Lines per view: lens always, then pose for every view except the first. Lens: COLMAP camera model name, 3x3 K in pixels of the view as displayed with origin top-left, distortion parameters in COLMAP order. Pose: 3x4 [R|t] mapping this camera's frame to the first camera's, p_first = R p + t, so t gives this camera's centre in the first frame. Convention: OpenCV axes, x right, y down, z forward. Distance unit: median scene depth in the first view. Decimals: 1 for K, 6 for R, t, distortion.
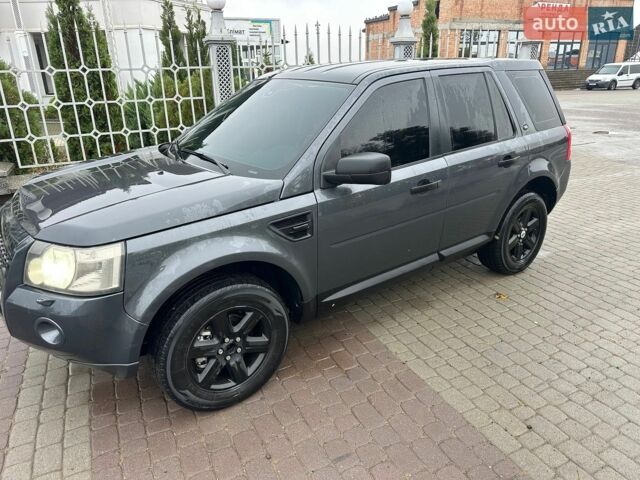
lens RADIAL K [[452.0, 0, 318.2], [0, 452.0, 243.4], [0, 0, 1]] dist [0.064791, -0.070102]
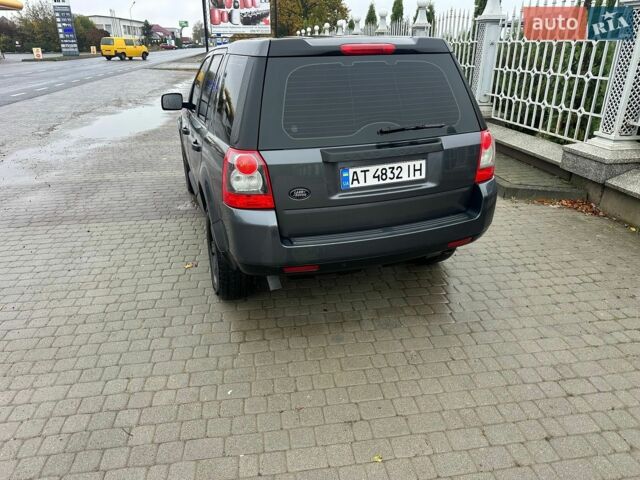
lens RADIAL K [[453.1, 0, 320.0], [0, 453.1, 240.0], [0, 0, 1]] dist [0.030943, -0.024343]
pose [[-0.301623, 0.390362, -0.869851, 1.100767], [-0.330230, 0.813095, 0.479400, -0.494818], [0.894411, 0.431849, -0.116339, 1.244544]]
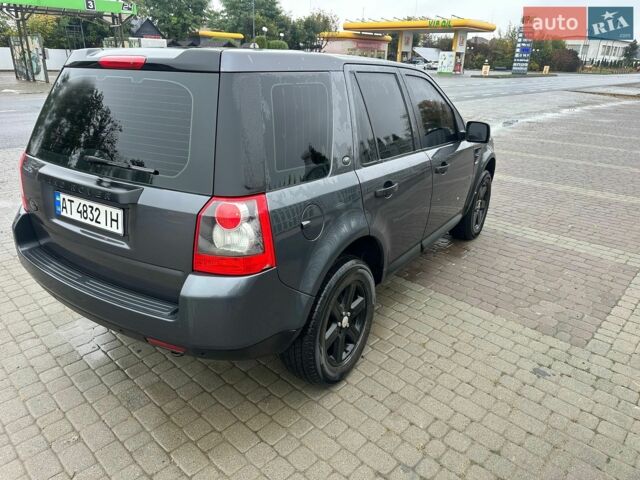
lens RADIAL K [[453.1, 0, 320.0], [0, 453.1, 240.0], [0, 0, 1]] dist [0.030943, -0.024343]
pose [[-0.938002, 0.116733, -0.326383, 0.393695], [-0.137290, 0.739471, 0.659041, -0.648486], [0.318282, 0.662991, -0.677599, 1.672322]]
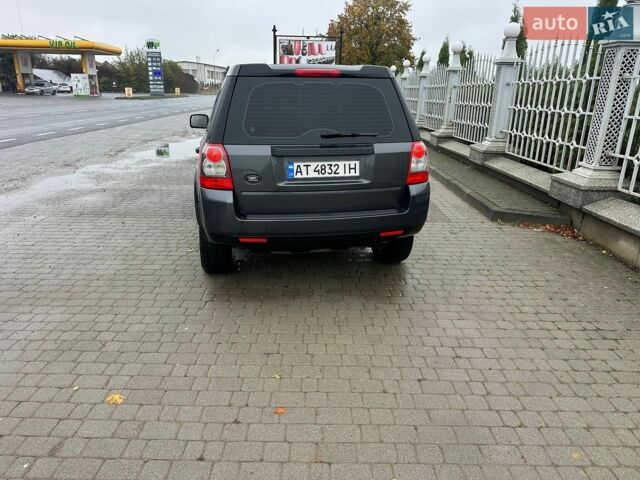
lens RADIAL K [[452.0, 0, 318.2], [0, 452.0, 243.4], [0, 0, 1]] dist [0.064791, -0.070102]
pose [[-0.442106, 0.292847, -0.847811, 1.208212], [-0.326459, 0.827840, 0.456186, -0.550004], [0.835444, 0.478458, -0.270391, 1.487702]]
